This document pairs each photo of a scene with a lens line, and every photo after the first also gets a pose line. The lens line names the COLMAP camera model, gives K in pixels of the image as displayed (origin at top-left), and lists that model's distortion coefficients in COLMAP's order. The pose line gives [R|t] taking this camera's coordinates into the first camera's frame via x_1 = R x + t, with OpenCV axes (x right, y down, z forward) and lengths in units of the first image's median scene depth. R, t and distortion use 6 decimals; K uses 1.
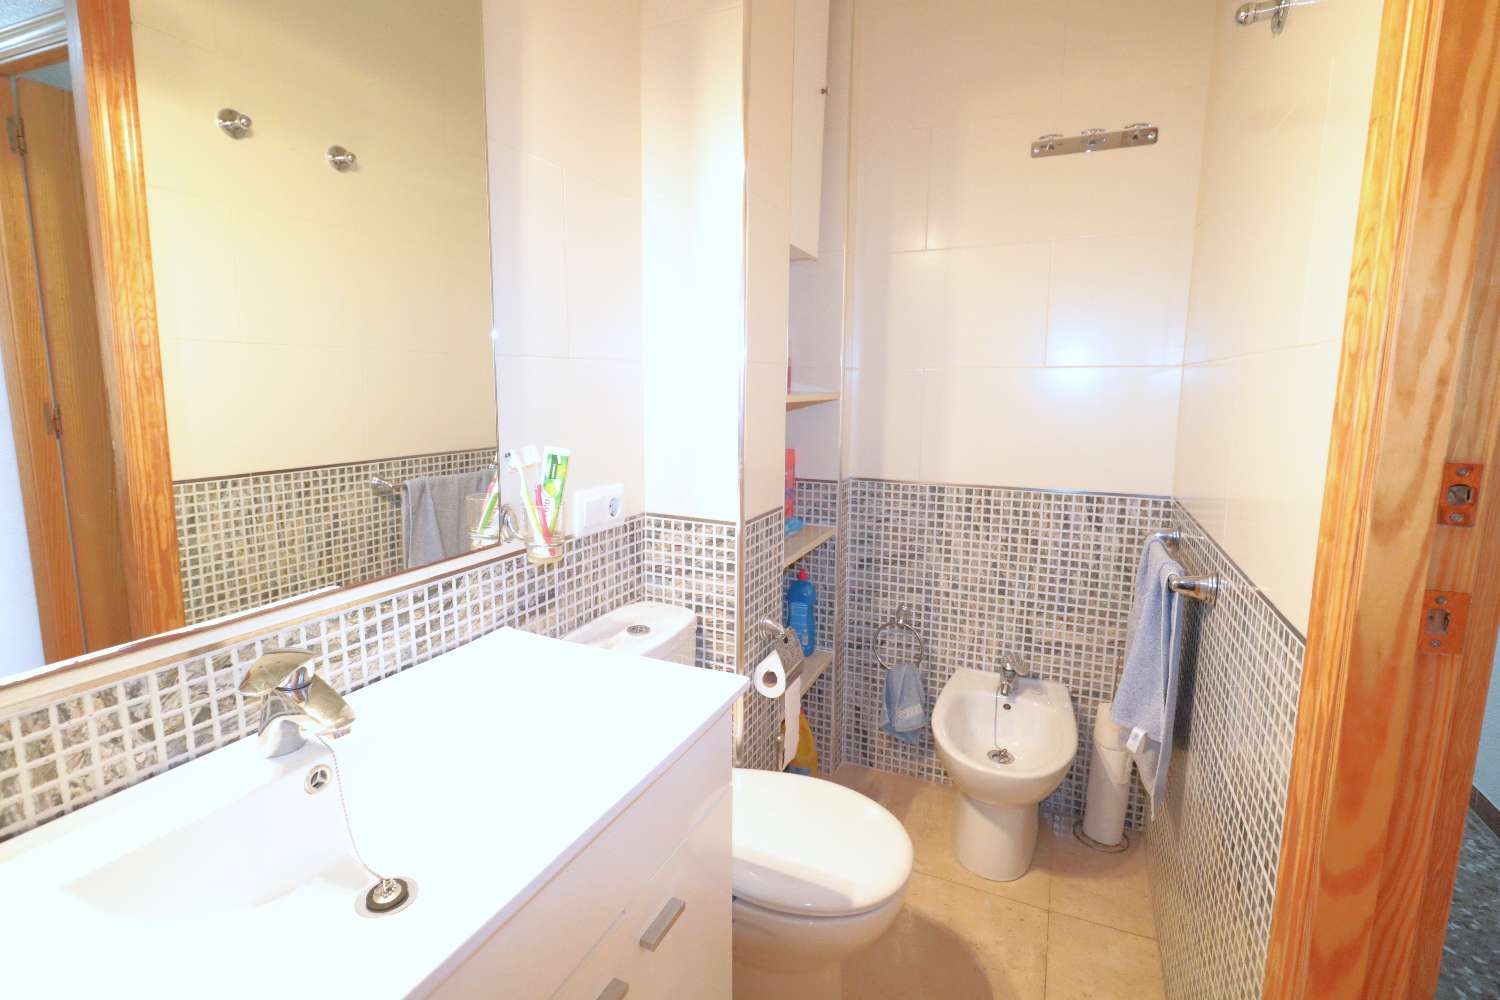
lens RADIAL K [[691.3, 0, 743.9], [0, 691.3, 487.6], [0, 0, 1]] dist [0.001846, -0.000166]
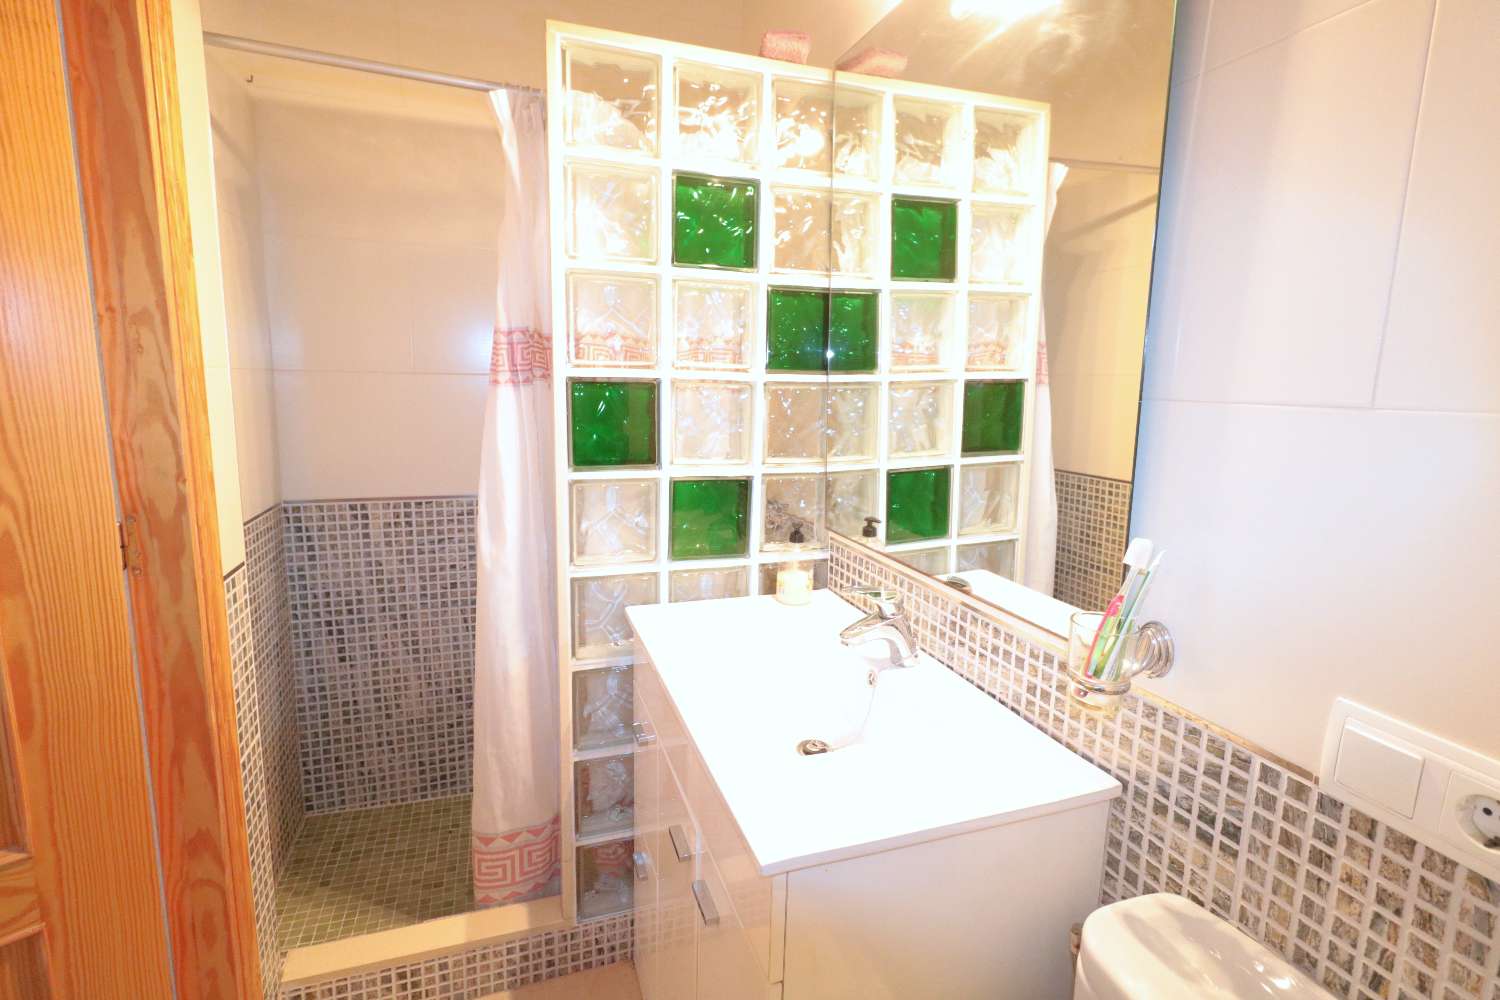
lens RADIAL K [[691.3, 0, 743.9], [0, 691.3, 487.6], [0, 0, 1]] dist [0.001846, -0.000166]
pose [[-0.709820, 0.082759, -0.699505, 0.378553], [-0.142134, 0.955818, 0.257313, -0.204535], [0.689894, 0.282069, -0.666695, 1.073916]]
